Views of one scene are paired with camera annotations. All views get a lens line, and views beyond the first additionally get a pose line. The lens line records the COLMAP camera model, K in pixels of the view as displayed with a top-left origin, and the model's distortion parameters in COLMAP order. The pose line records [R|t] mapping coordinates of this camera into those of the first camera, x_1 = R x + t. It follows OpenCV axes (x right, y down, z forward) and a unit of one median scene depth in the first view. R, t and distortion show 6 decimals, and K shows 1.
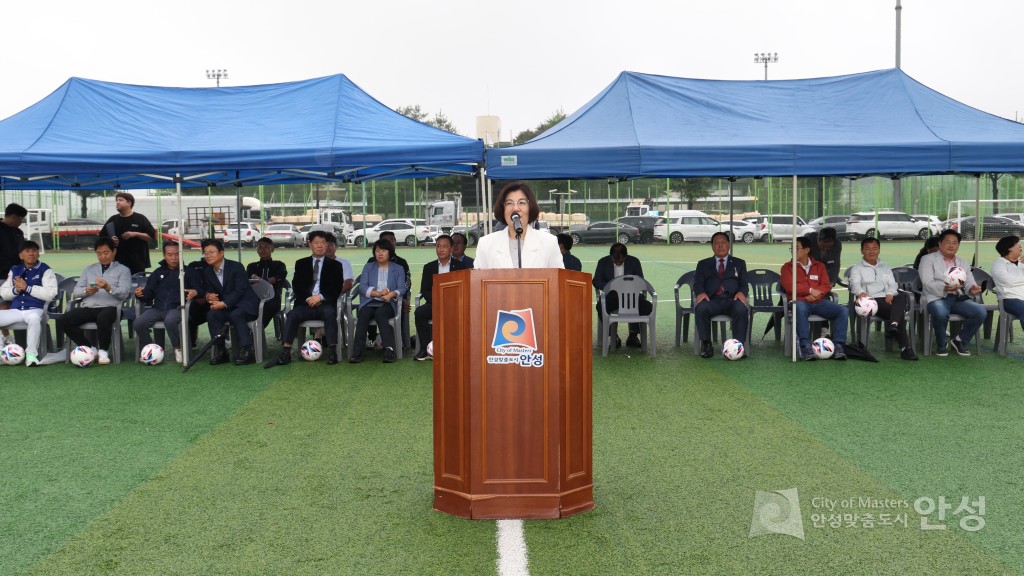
lens RADIAL K [[1080.6, 0, 477.1], [0, 1080.6, 277.4], [0, 0, 1]] dist [0.059388, 0.000000]
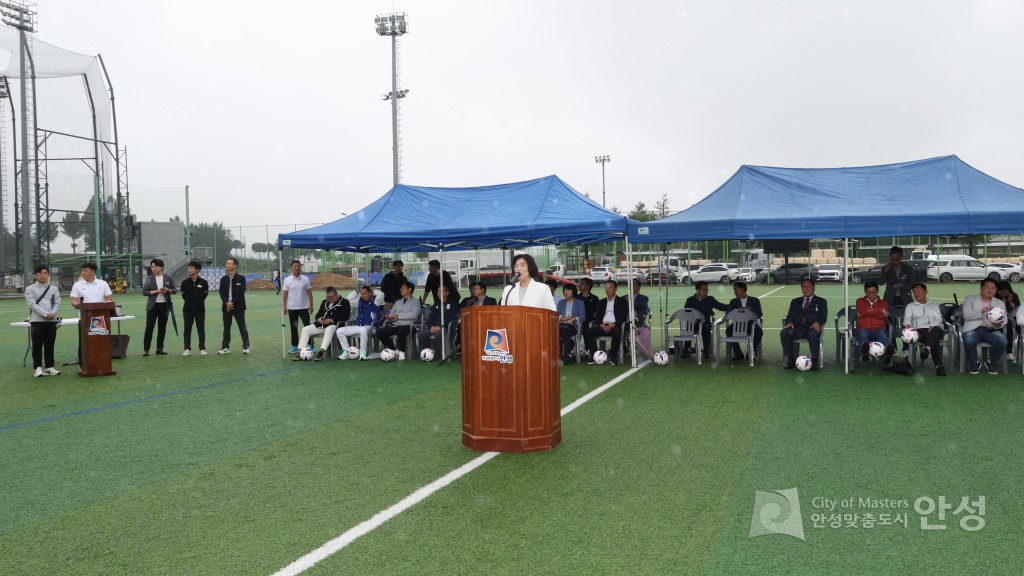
lens RADIAL K [[819.9, 0, 541.0], [0, 819.9, 272.3], [0, 0, 1]] dist [0.029977, -0.006046]
pose [[0.948877, -0.003700, -0.315625, 0.243688], [-0.009519, 0.999141, -0.040330, -0.004513], [0.315503, 0.041273, 0.948027, -0.105067]]
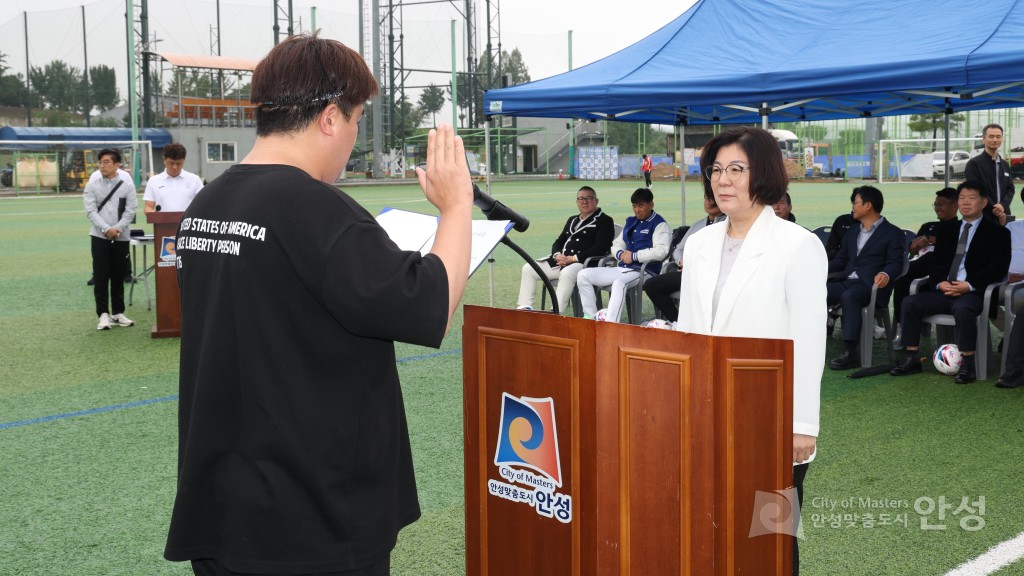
lens RADIAL K [[1173.5, 0, 508.9], [0, 1173.5, 293.4], [0, 0, 1]] dist [0.026492, 0.000000]
pose [[0.686462, 0.088822, -0.721721, 0.192054], [-0.034631, 0.995379, 0.089561, -0.030991], [0.726341, -0.036486, 0.686366, 0.304852]]
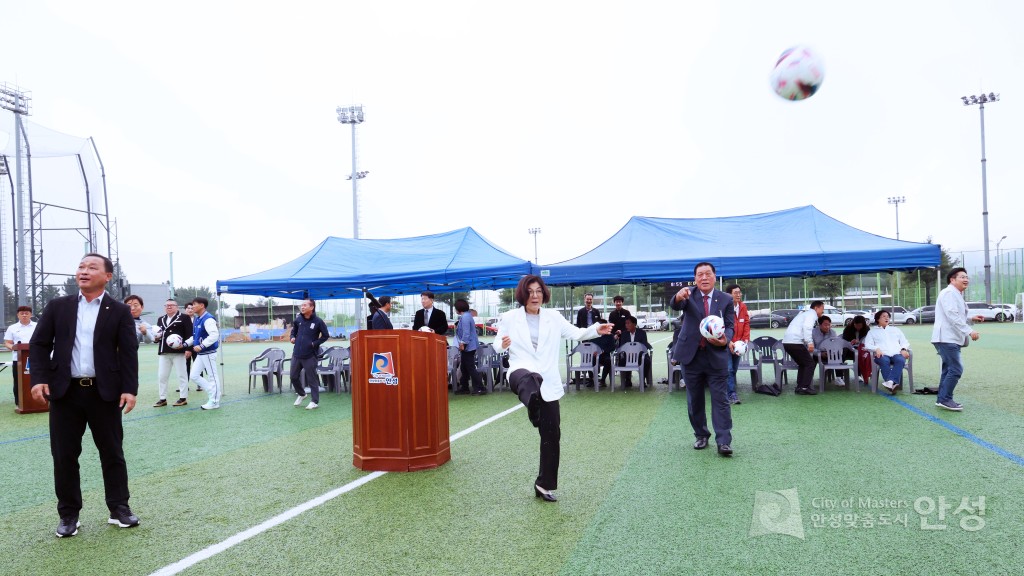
lens RADIAL K [[682.4, 0, 533.5], [0, 682.4, 319.6], [0, 0, 1]] dist [0.026555, -0.012112]
pose [[0.968128, -0.016925, -0.249884, 0.265080], [0.004532, 0.998735, -0.050088, 0.015639], [0.250415, 0.047359, 0.966979, -0.014733]]
